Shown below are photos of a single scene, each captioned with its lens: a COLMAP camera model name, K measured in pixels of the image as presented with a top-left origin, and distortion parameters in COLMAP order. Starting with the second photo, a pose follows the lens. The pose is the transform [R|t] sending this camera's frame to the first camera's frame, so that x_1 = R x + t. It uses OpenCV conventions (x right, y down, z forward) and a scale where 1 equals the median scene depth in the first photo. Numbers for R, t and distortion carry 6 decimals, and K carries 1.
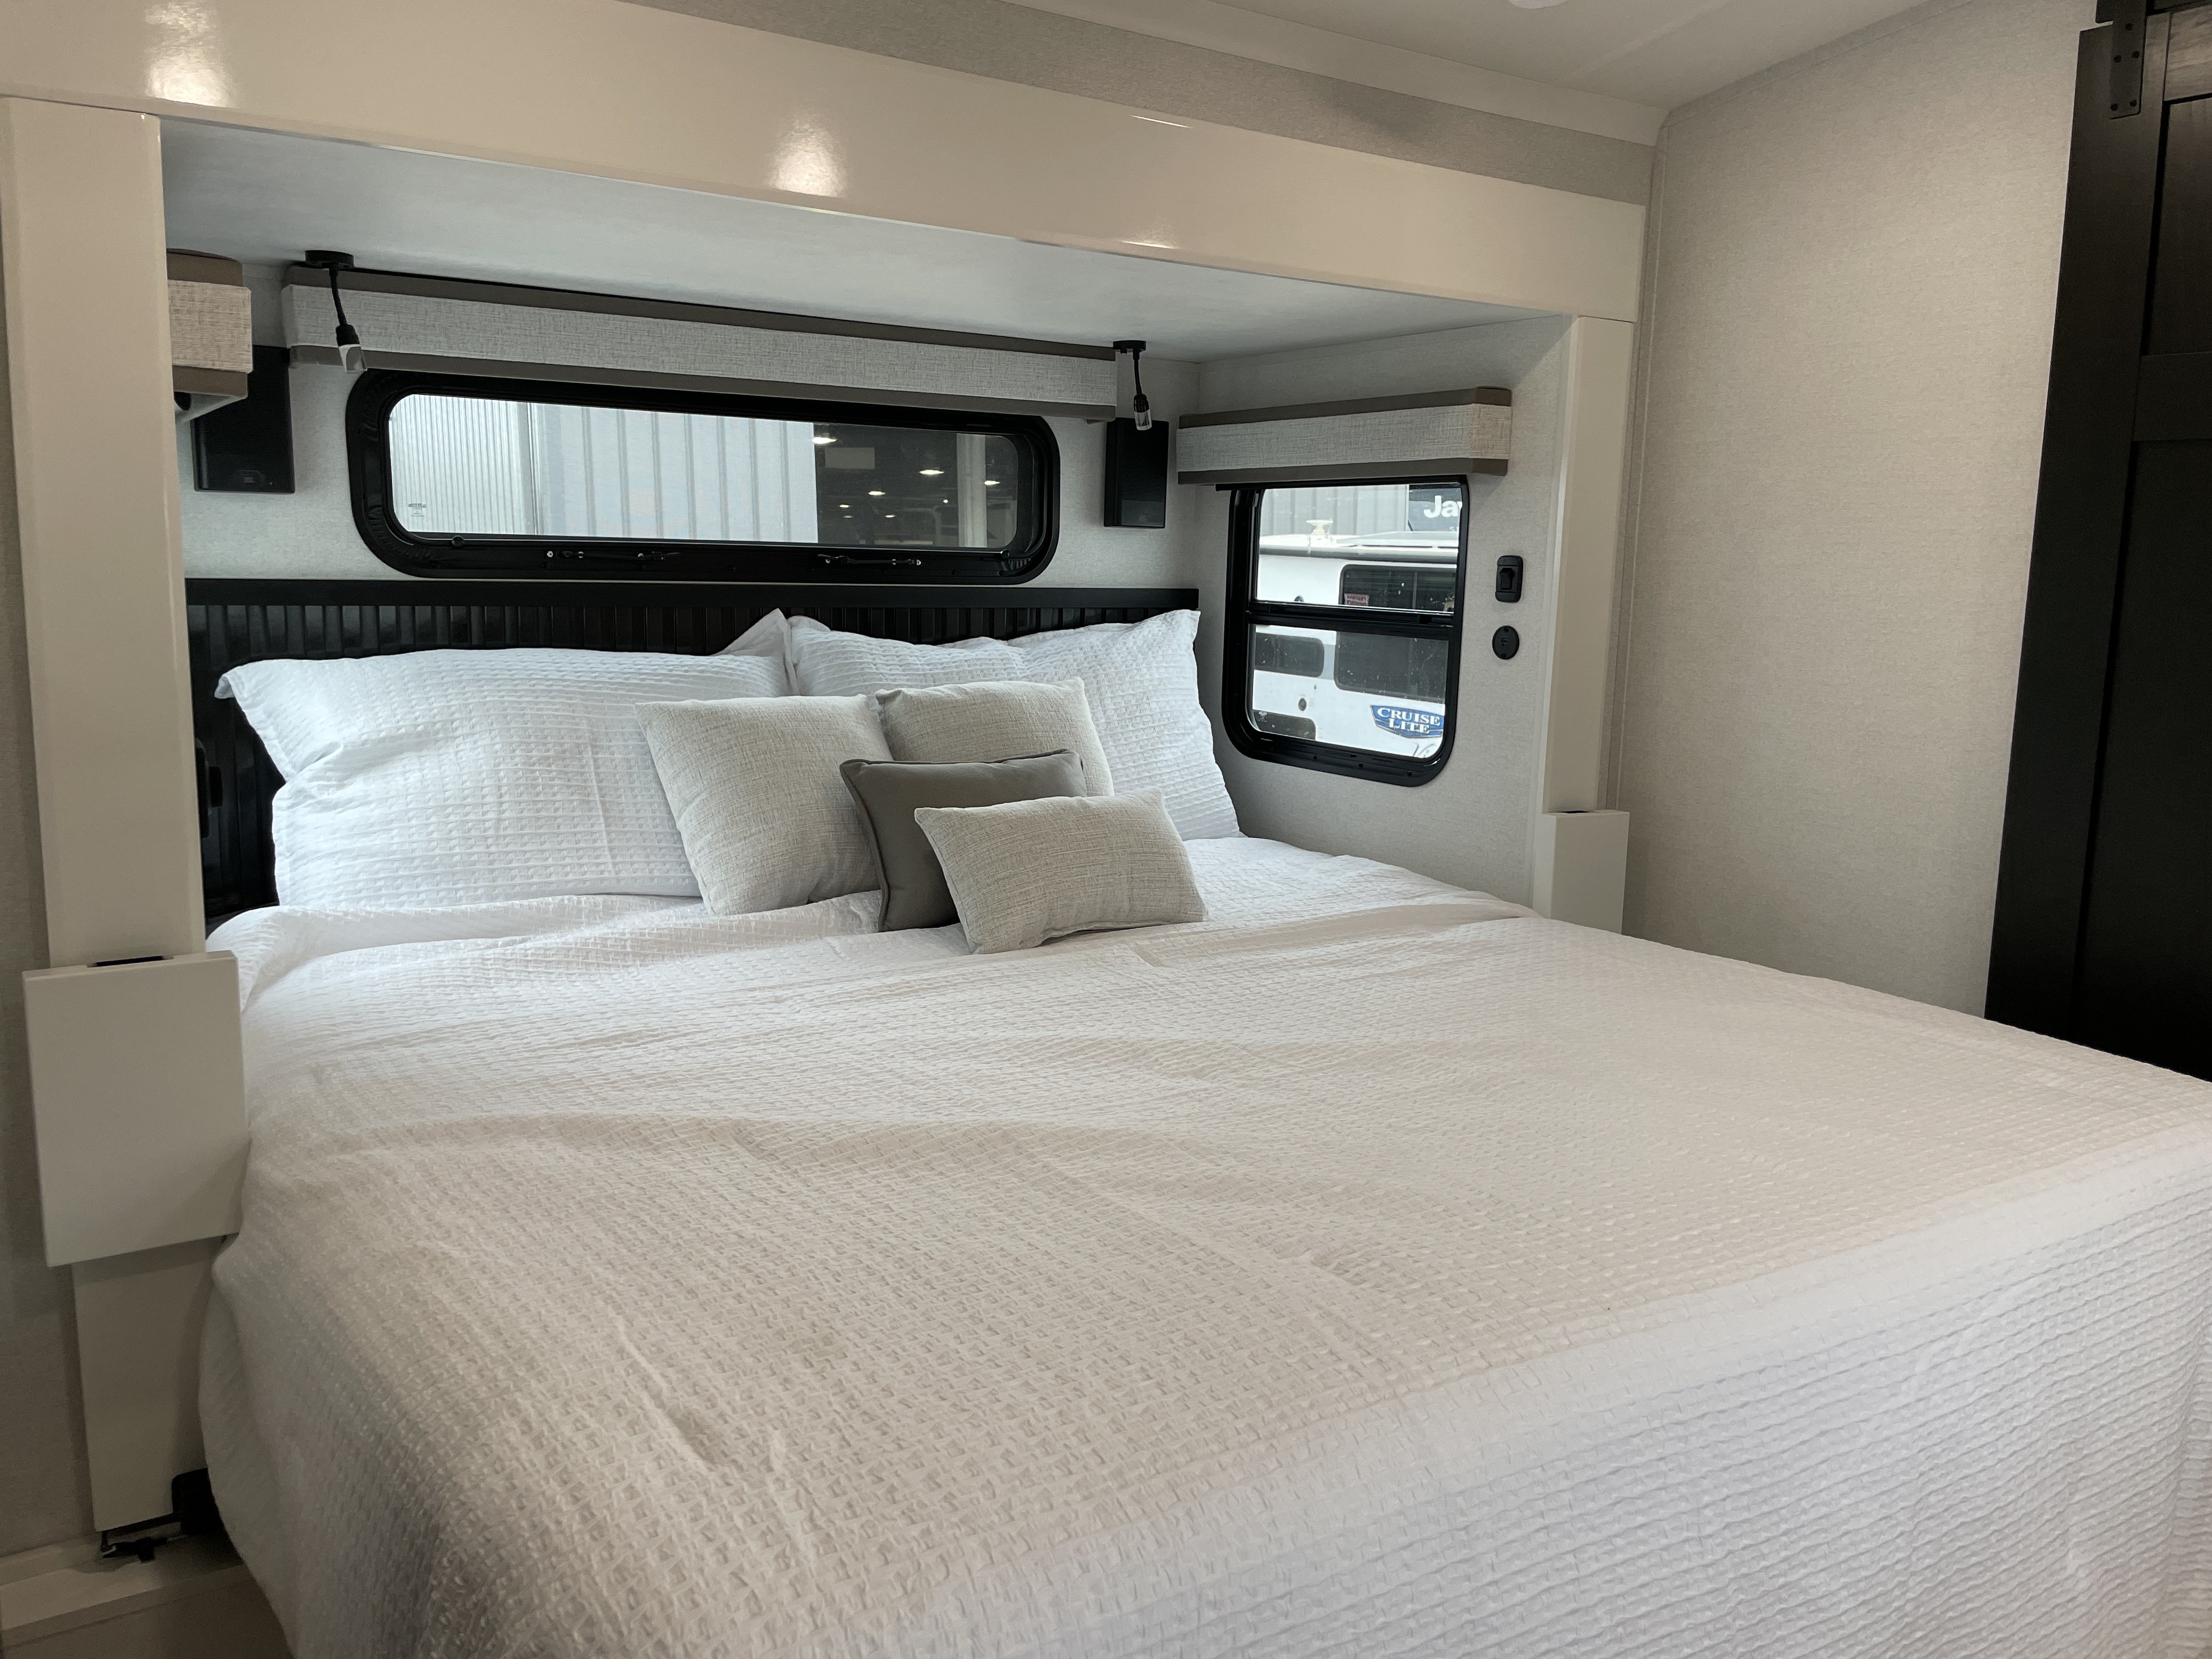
lens RADIAL K [[1685.7, 0, 1106.0], [0, 1685.7, 829.5], [0, 0, 1]] dist [0.083368, -0.121991]
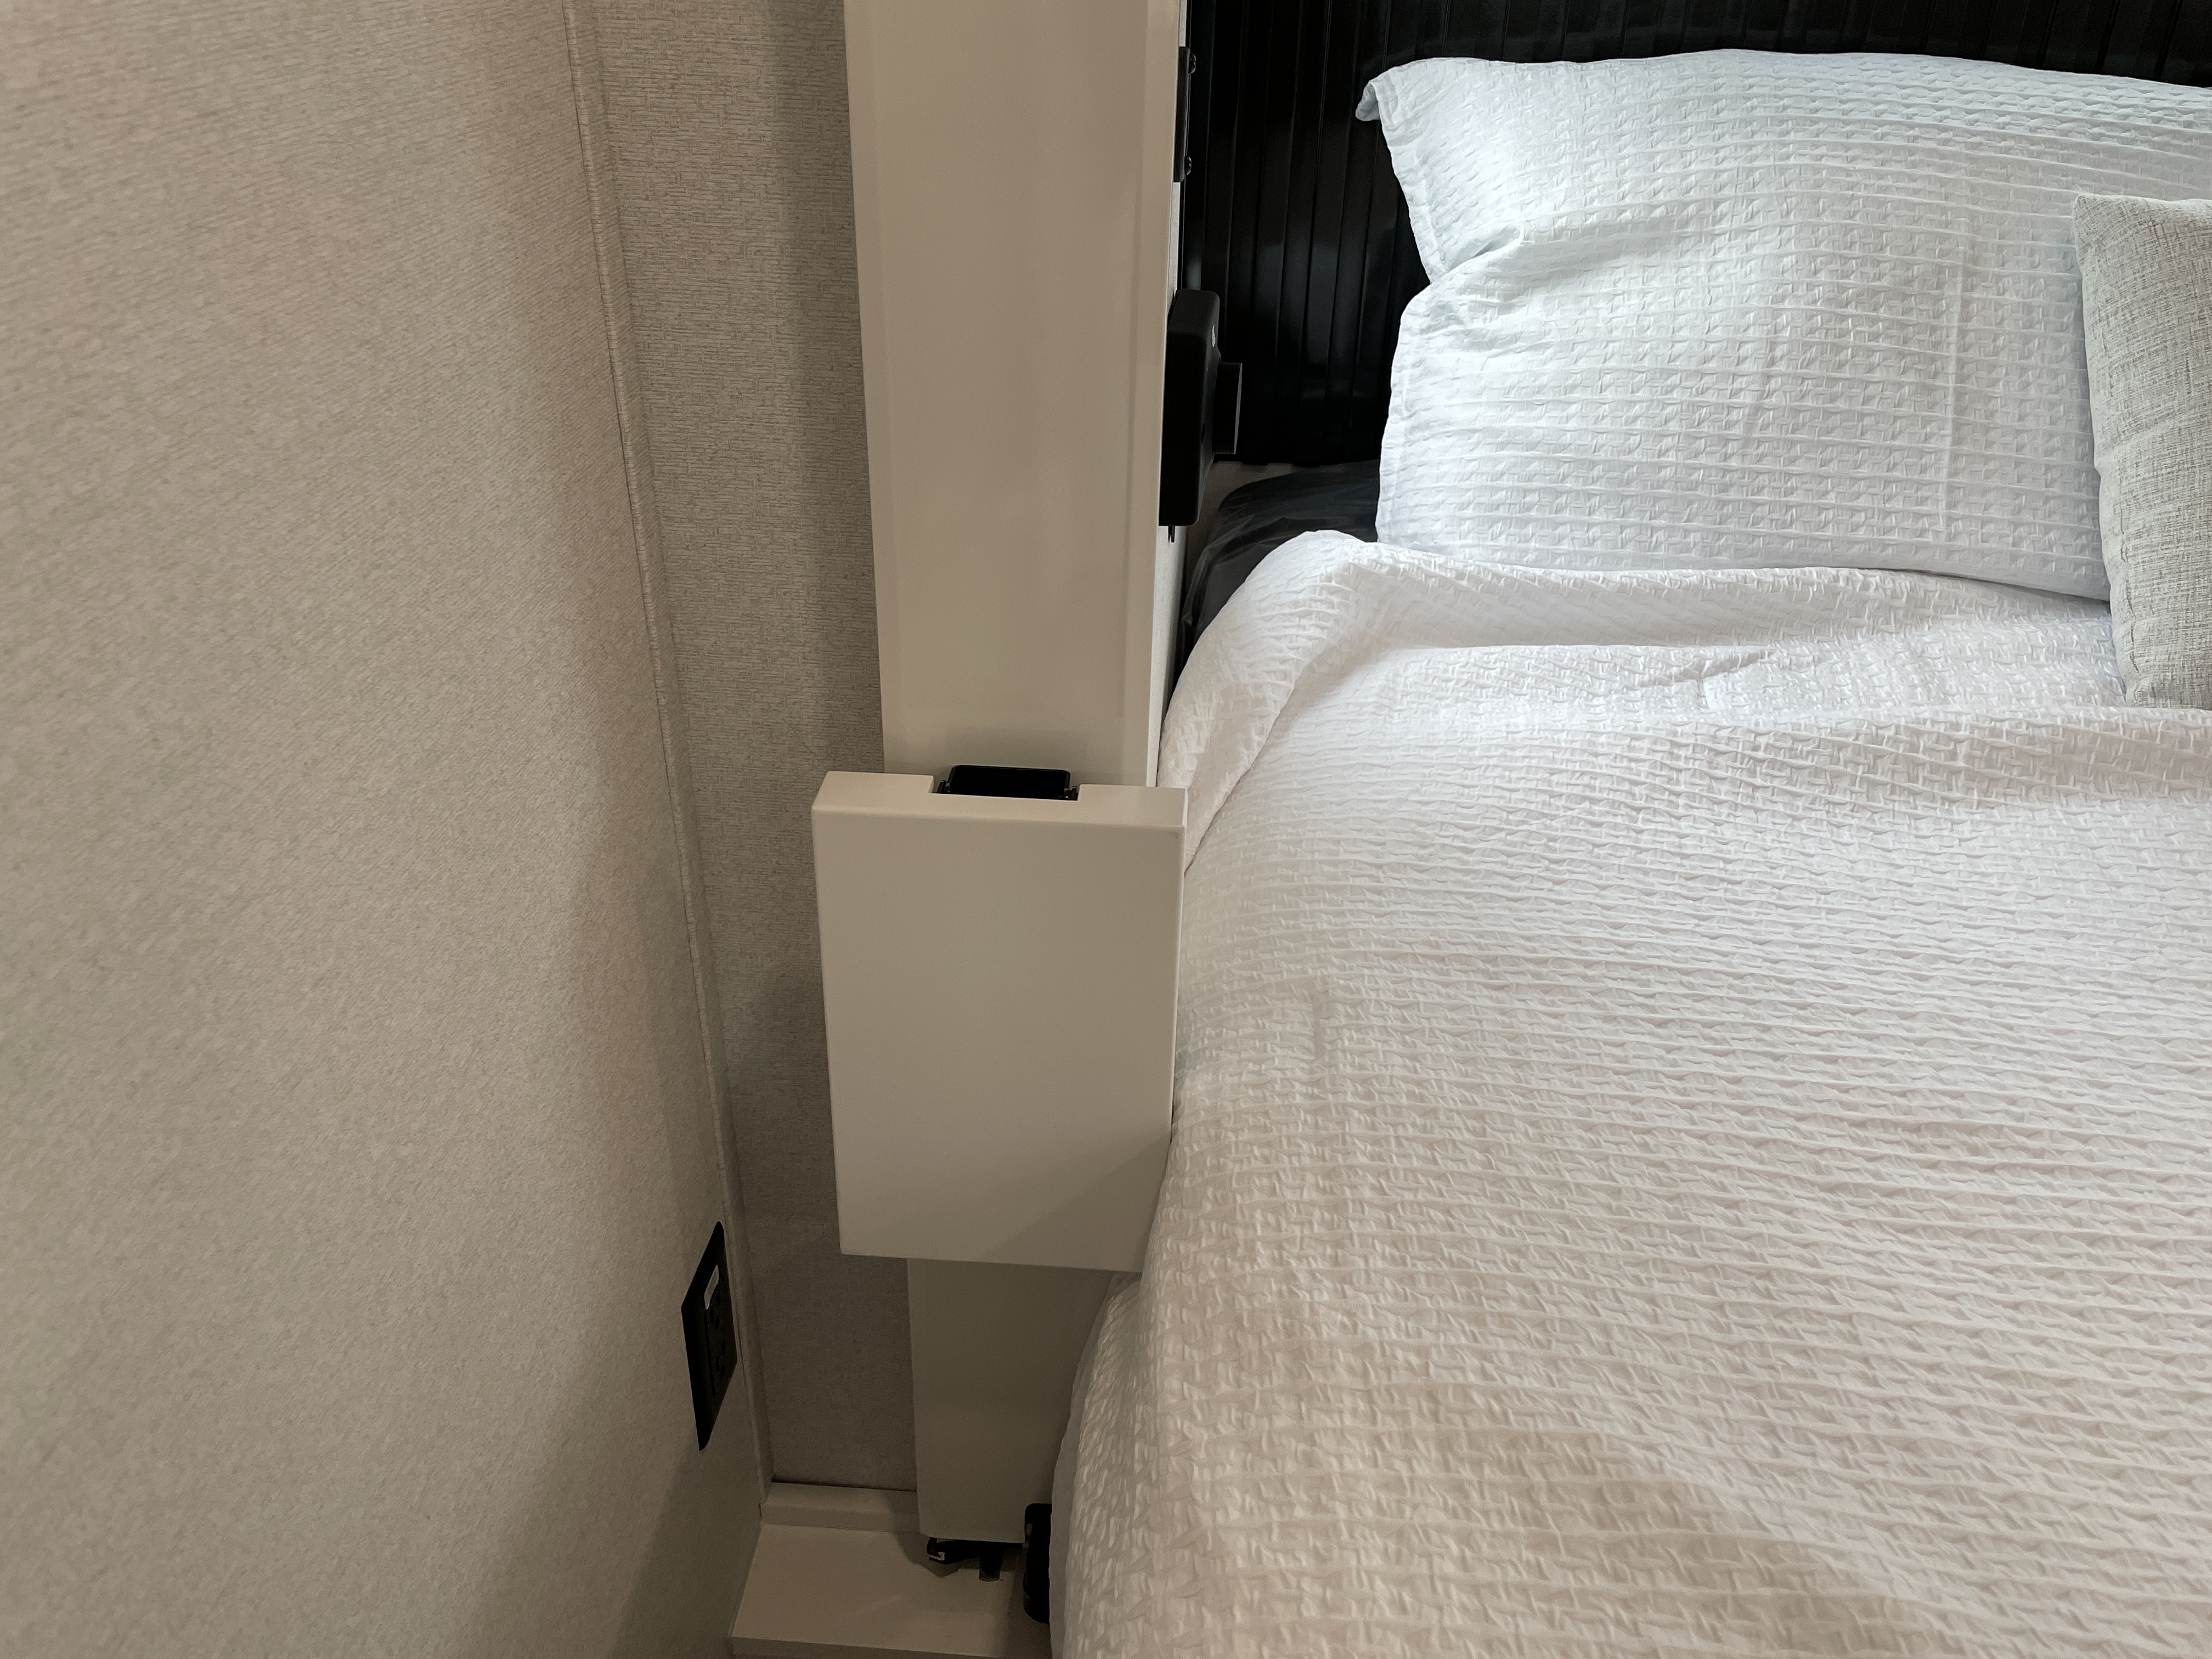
lens RADIAL K [[1685.7, 0, 1106.0], [0, 1685.7, 829.5], [0, 0, 1]] dist [0.083368, -0.121991]
pose [[0.784322, 0.307269, -0.538911, -0.186799], [-0.100208, 0.920060, 0.378746, -0.068072], [0.612207, -0.243055, 0.752414, 0.433625]]
